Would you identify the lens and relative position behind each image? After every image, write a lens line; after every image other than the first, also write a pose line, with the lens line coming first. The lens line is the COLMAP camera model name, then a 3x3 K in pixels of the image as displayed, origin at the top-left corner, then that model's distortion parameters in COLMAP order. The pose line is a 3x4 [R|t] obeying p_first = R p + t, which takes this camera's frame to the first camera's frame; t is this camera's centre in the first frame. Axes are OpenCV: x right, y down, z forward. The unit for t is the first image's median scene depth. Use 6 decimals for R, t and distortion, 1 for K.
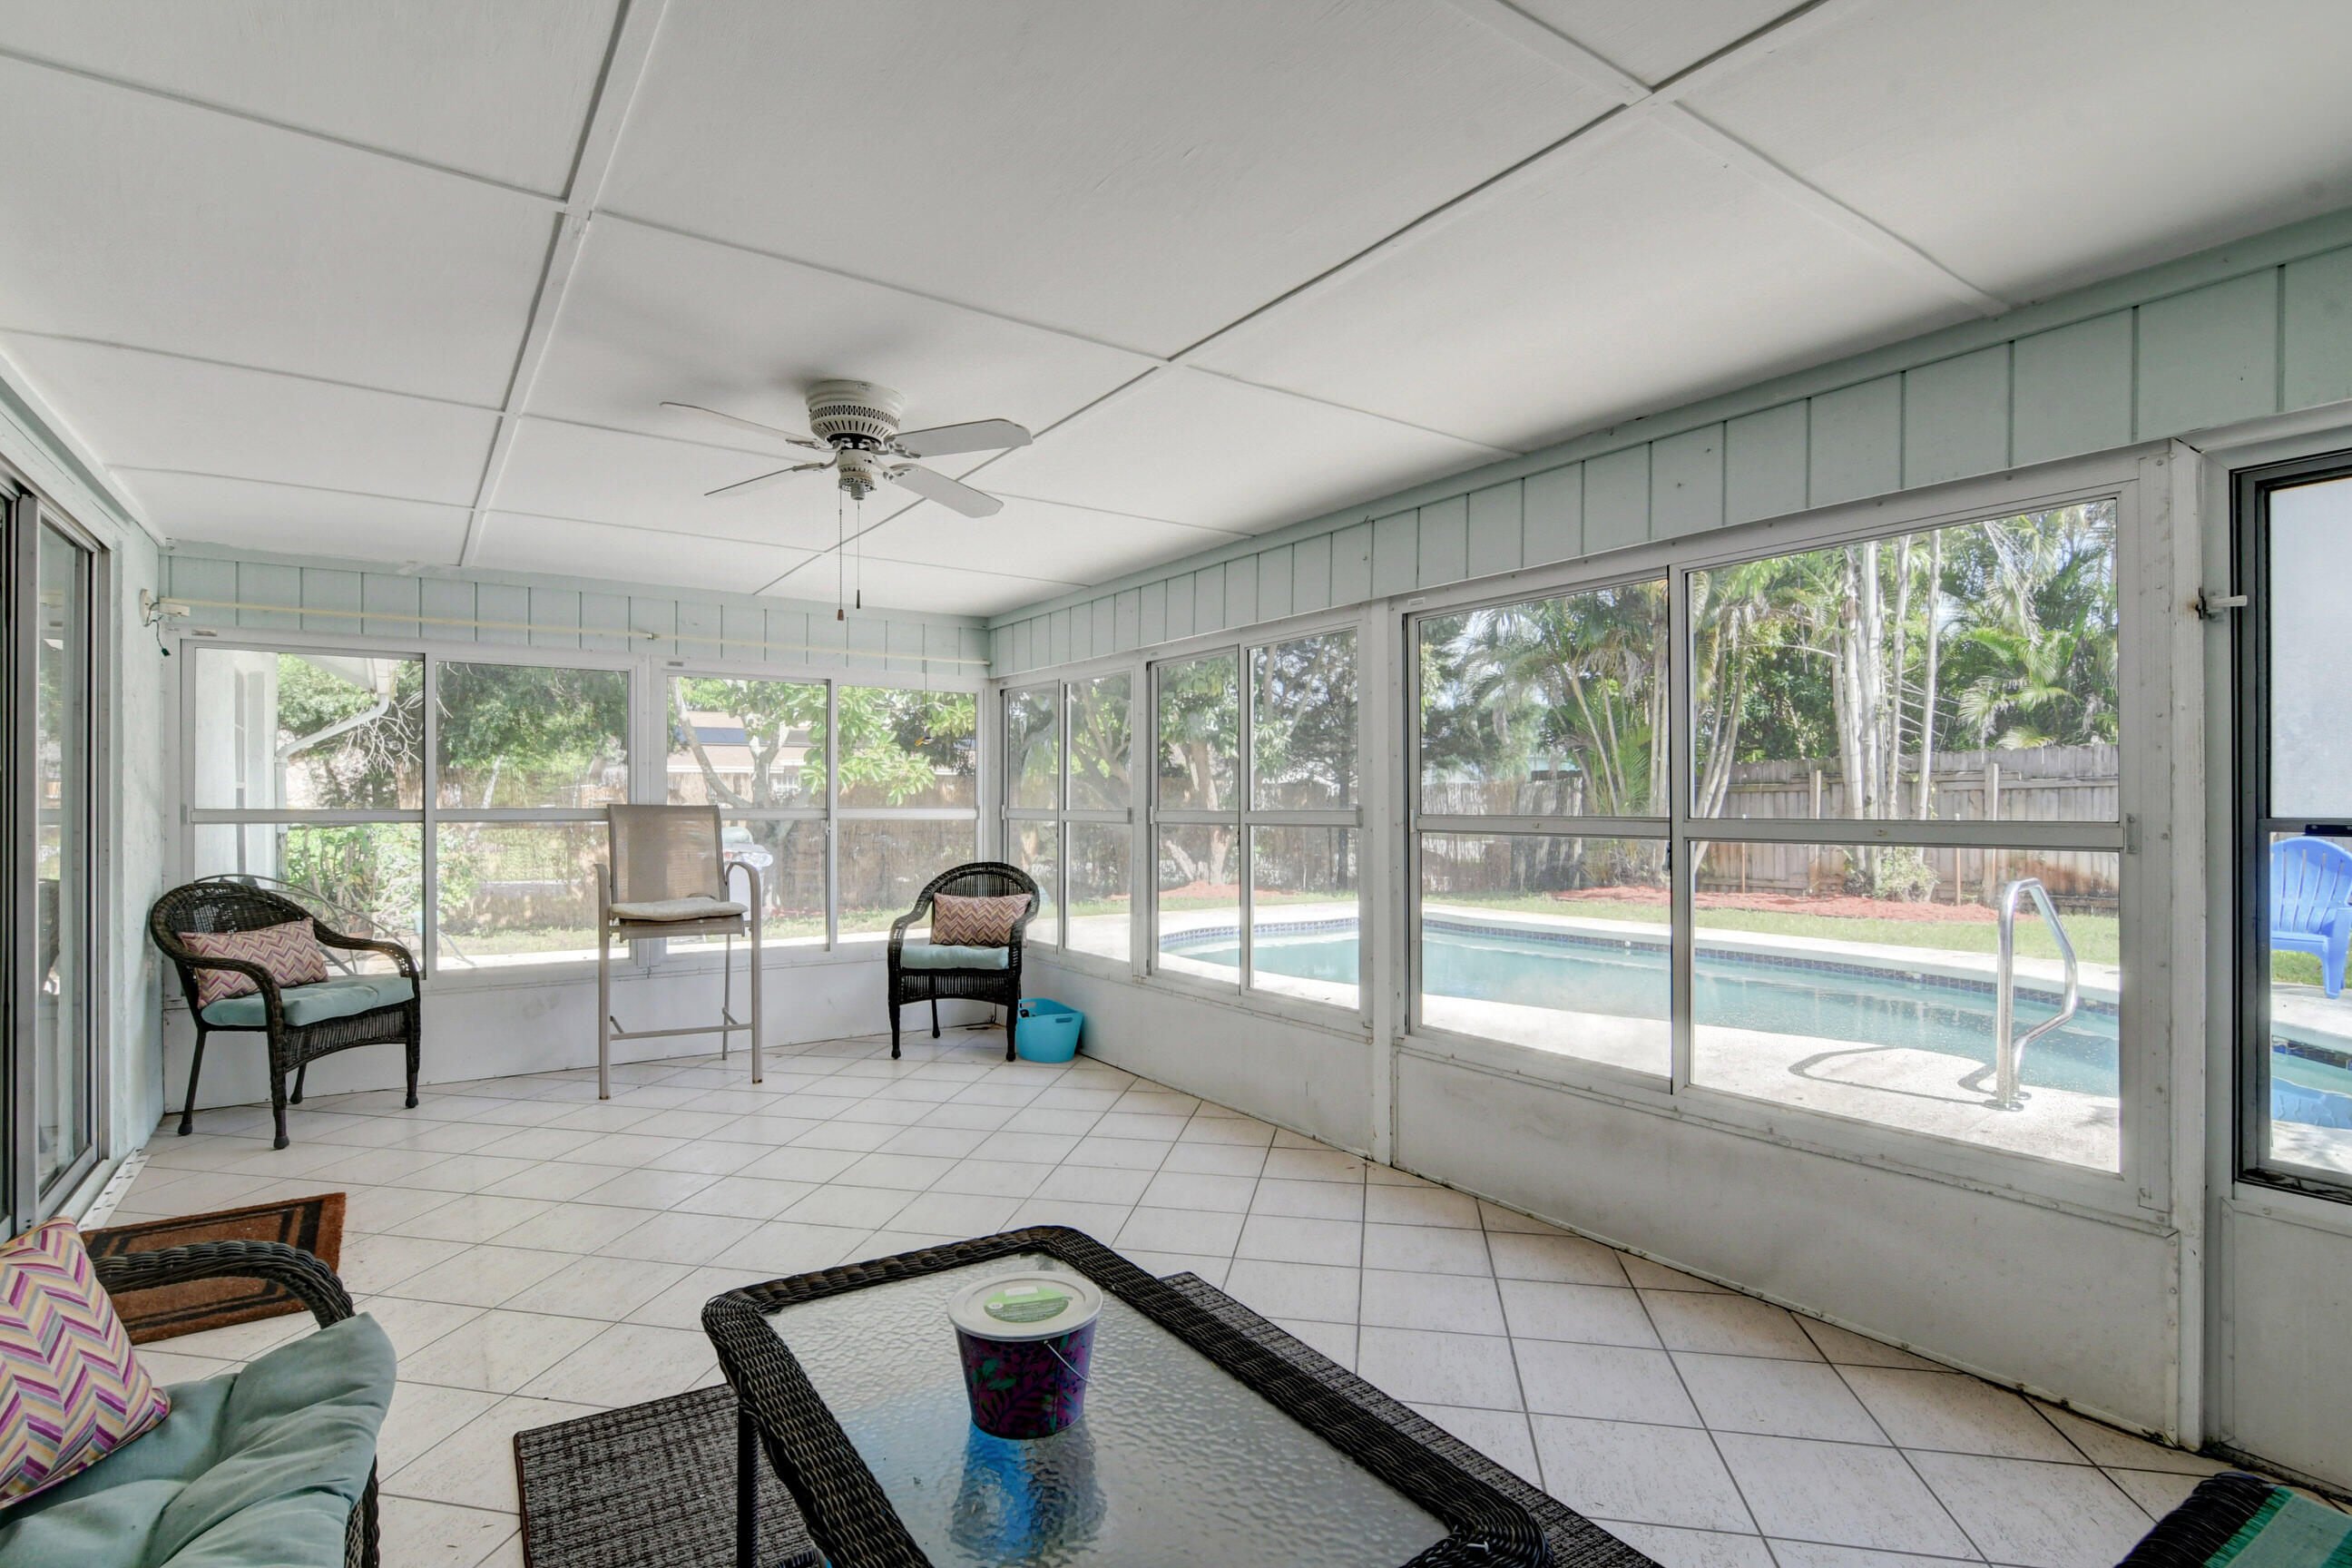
lens RADIAL K [[1150.4, 0, 1175.2], [0, 1150.4, 791.5], [0, 0, 1]] dist [-0.032880, 0.008818]
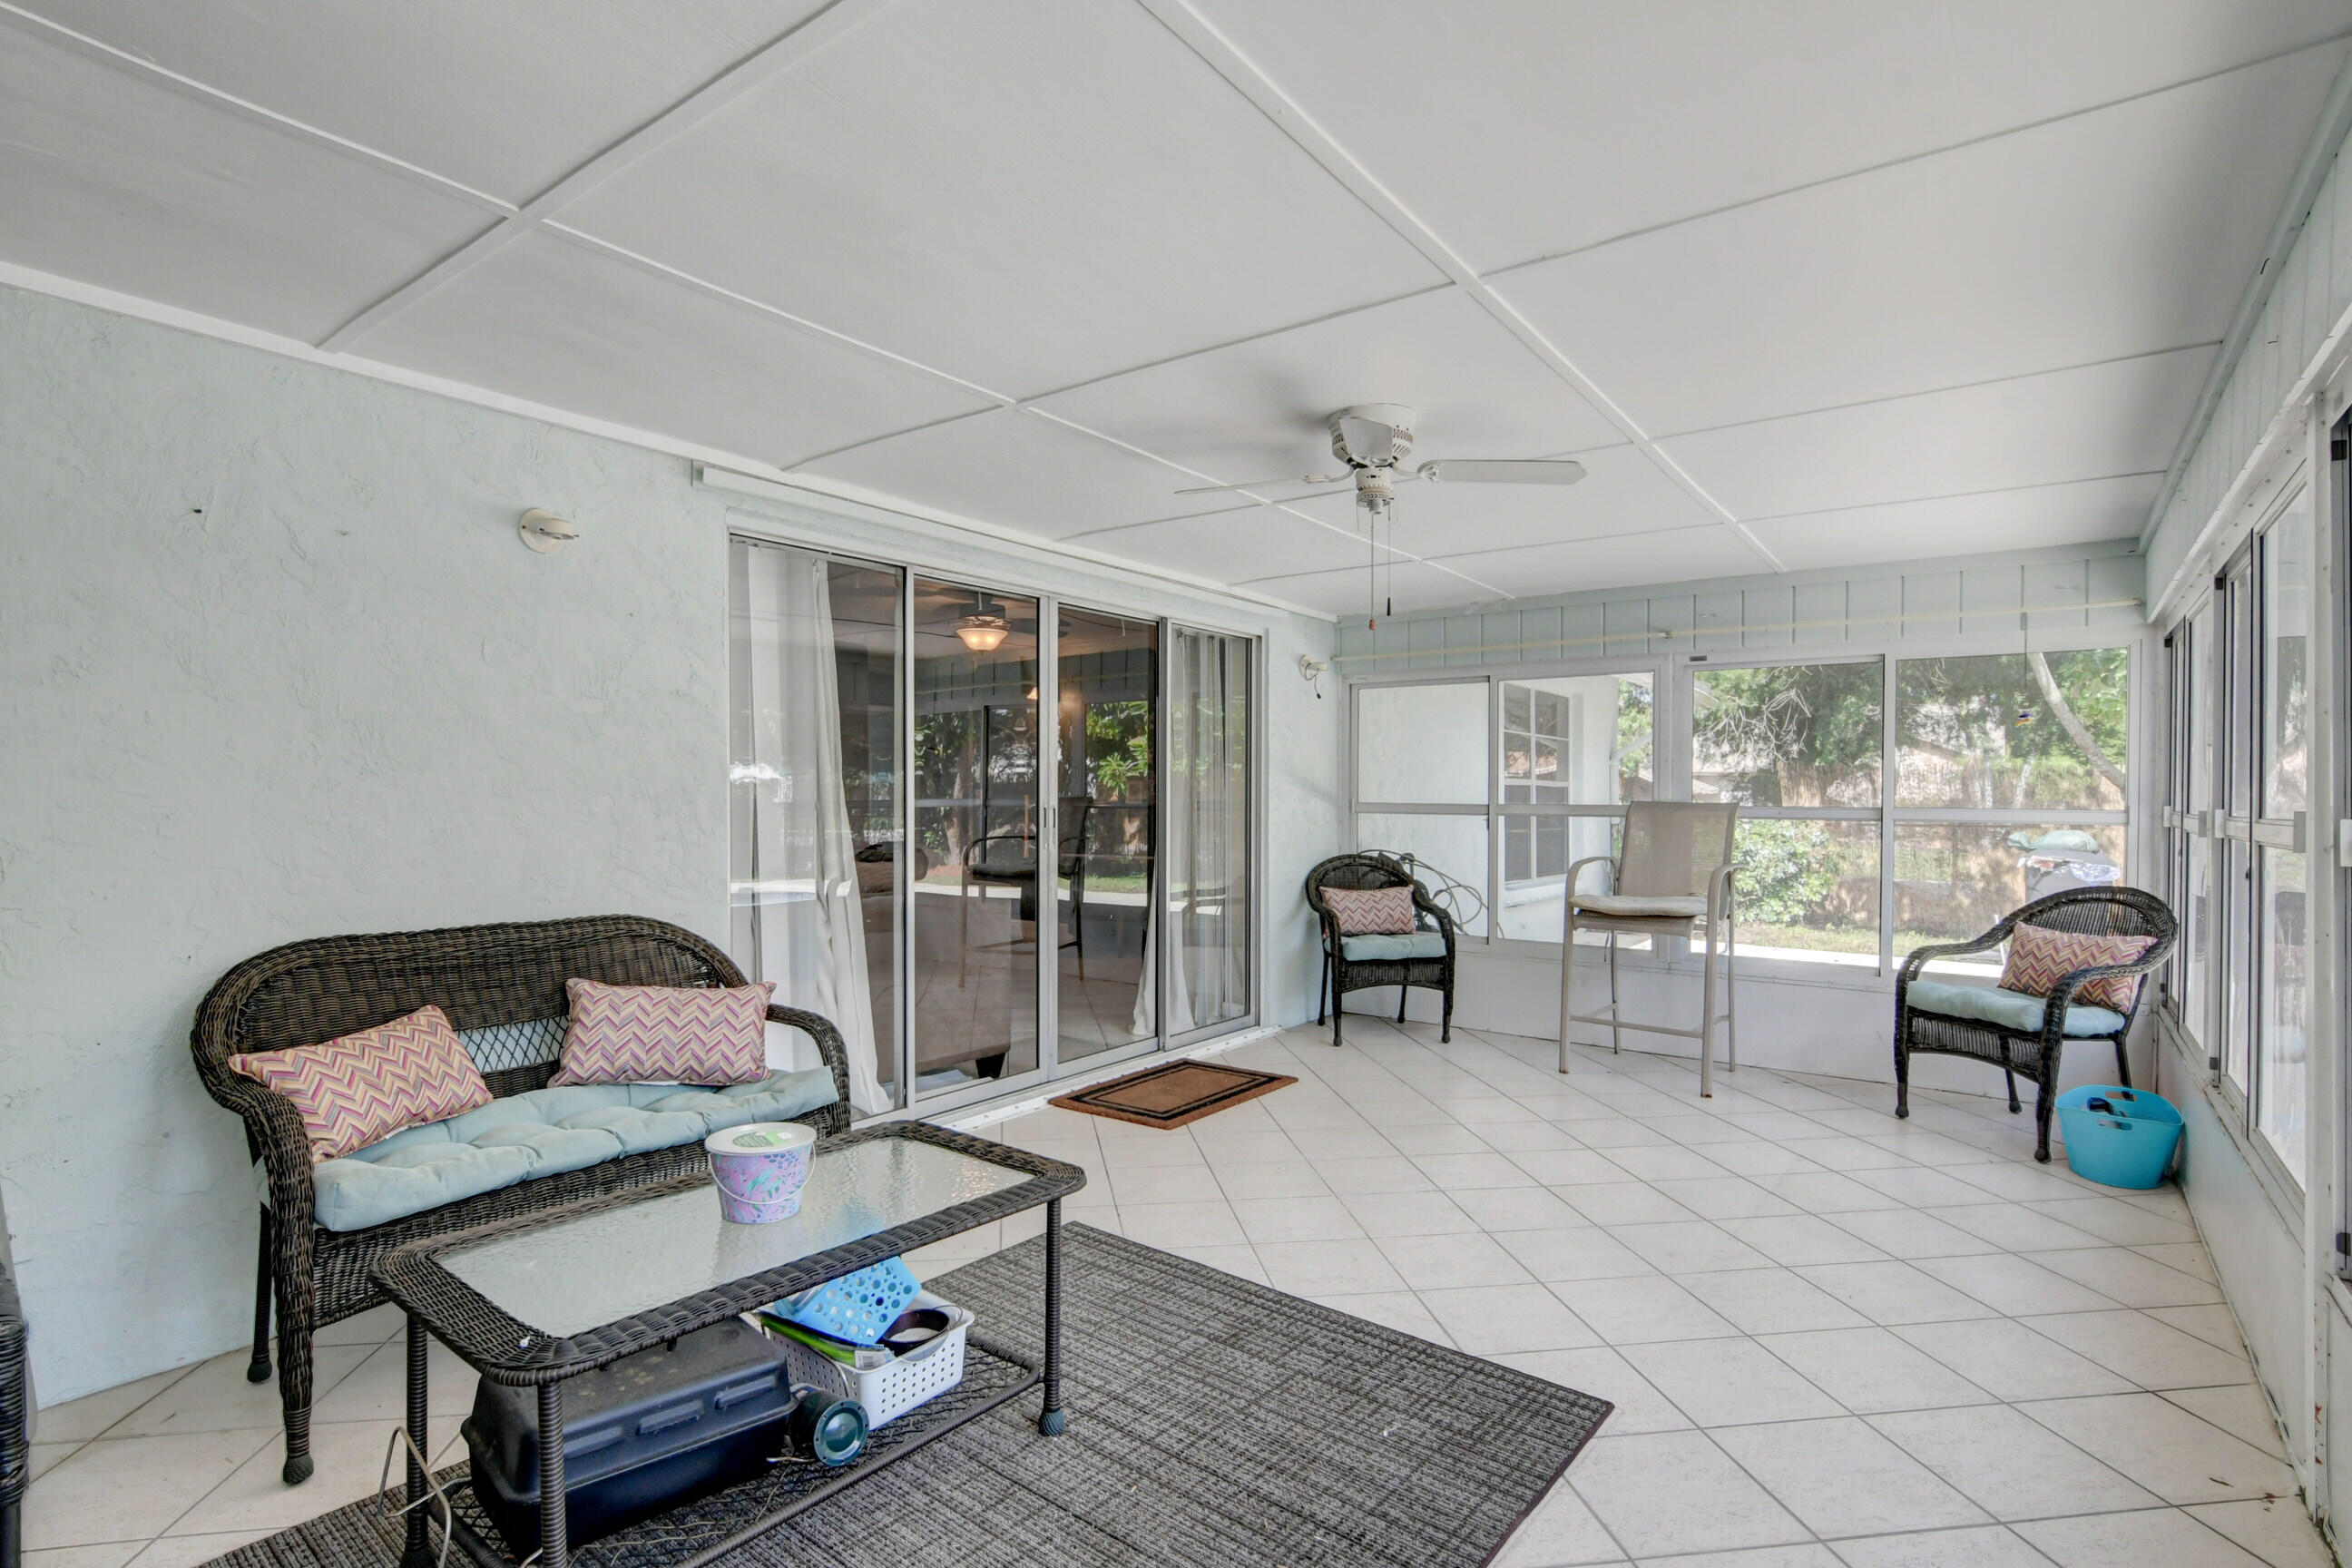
lens RADIAL K [[1150.4, 0, 1165.5], [0, 1150.4, 790.9], [0, 0, 1]] dist [-0.032880, 0.008818]
pose [[0.309711, -0.002251, -0.950828, 0.375362], [0.003983, 0.999991, -0.001070, 0.001122], [0.950822, -0.003456, 0.309718, 0.273123]]
